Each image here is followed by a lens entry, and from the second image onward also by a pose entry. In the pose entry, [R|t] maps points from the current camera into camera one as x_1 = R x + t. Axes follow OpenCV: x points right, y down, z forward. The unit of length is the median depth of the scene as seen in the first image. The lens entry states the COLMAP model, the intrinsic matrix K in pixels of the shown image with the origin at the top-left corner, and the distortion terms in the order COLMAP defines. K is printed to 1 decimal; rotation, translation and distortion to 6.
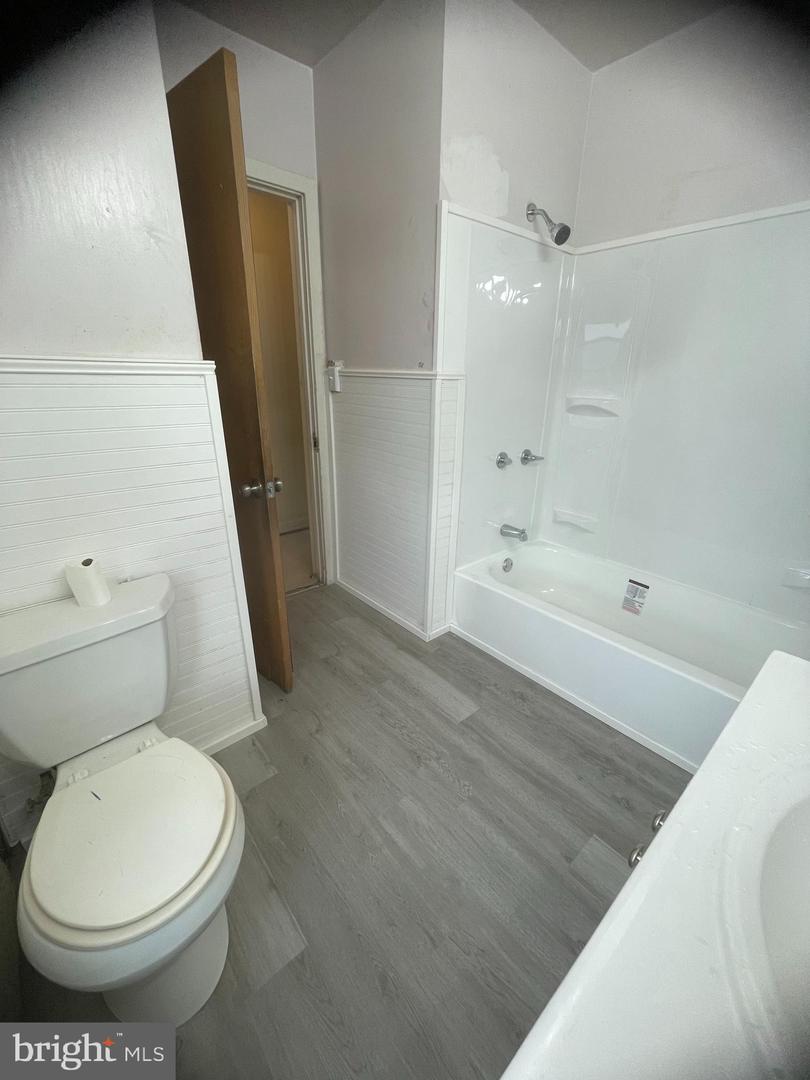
lens RADIAL K [[437.0, 0, 409.6], [0, 437.0, 543.0], [0, 0, 1]] dist [-0.000364, -0.000222]
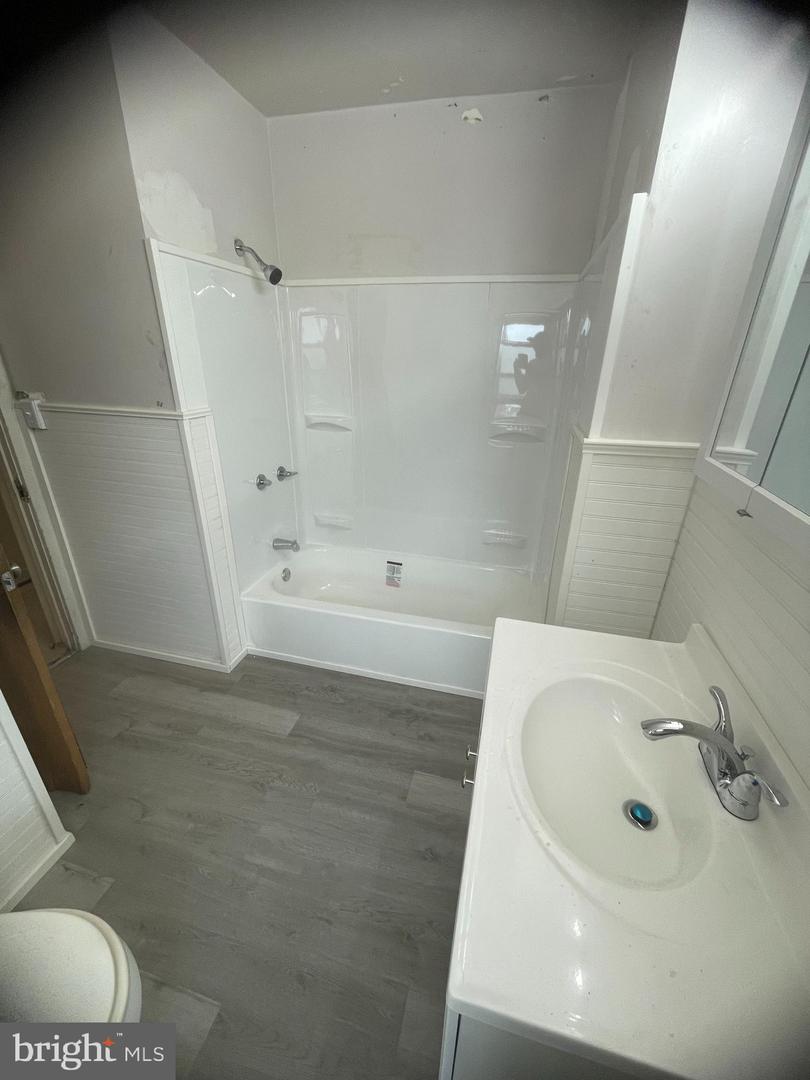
lens RADIAL K [[437.0, 0, 409.6], [0, 437.0, 543.0], [0, 0, 1]] dist [-0.000364, -0.000222]
pose [[0.822319, -0.225220, 0.522559, -0.084030], [0.197527, 0.974214, 0.109044, -0.101104], [-0.533643, 0.013551, 0.845601, -0.079123]]
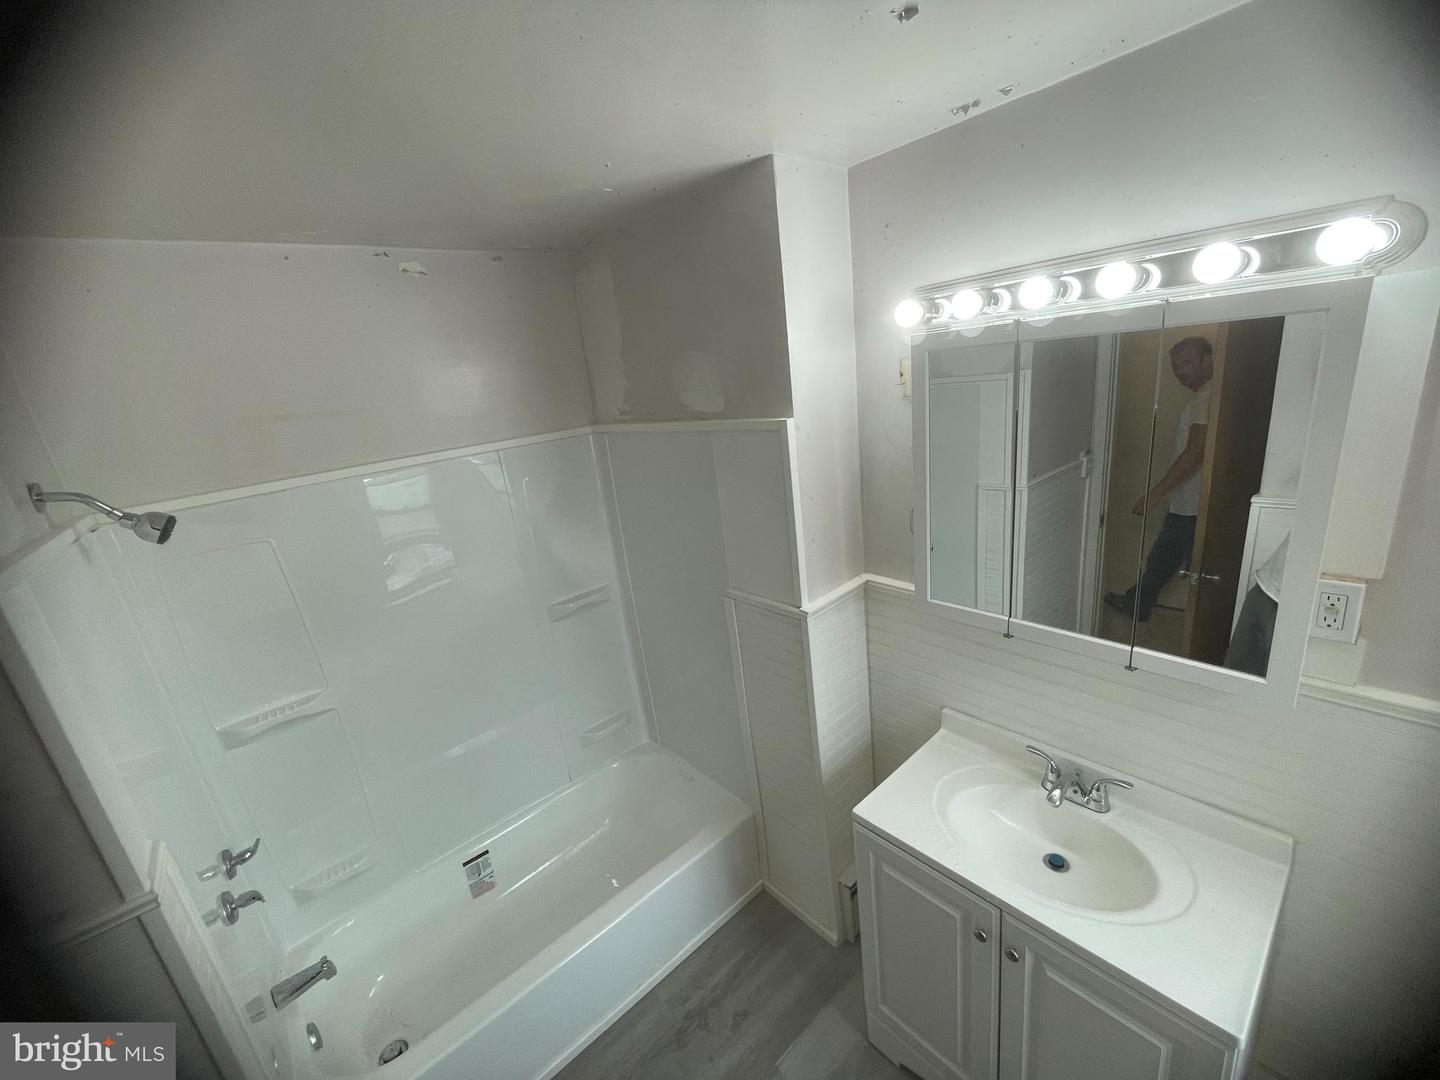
lens RADIAL K [[582.7, 0, 720.0], [0, 582.7, 540.0], [0, 0, 1]] dist [-0.000364, -0.000222]
pose [[-0.005307, -0.297038, 0.954851, -0.334421], [0.469034, 0.842574, 0.264717, -0.514190], [-0.883164, 0.449263, 0.134849, 0.261644]]
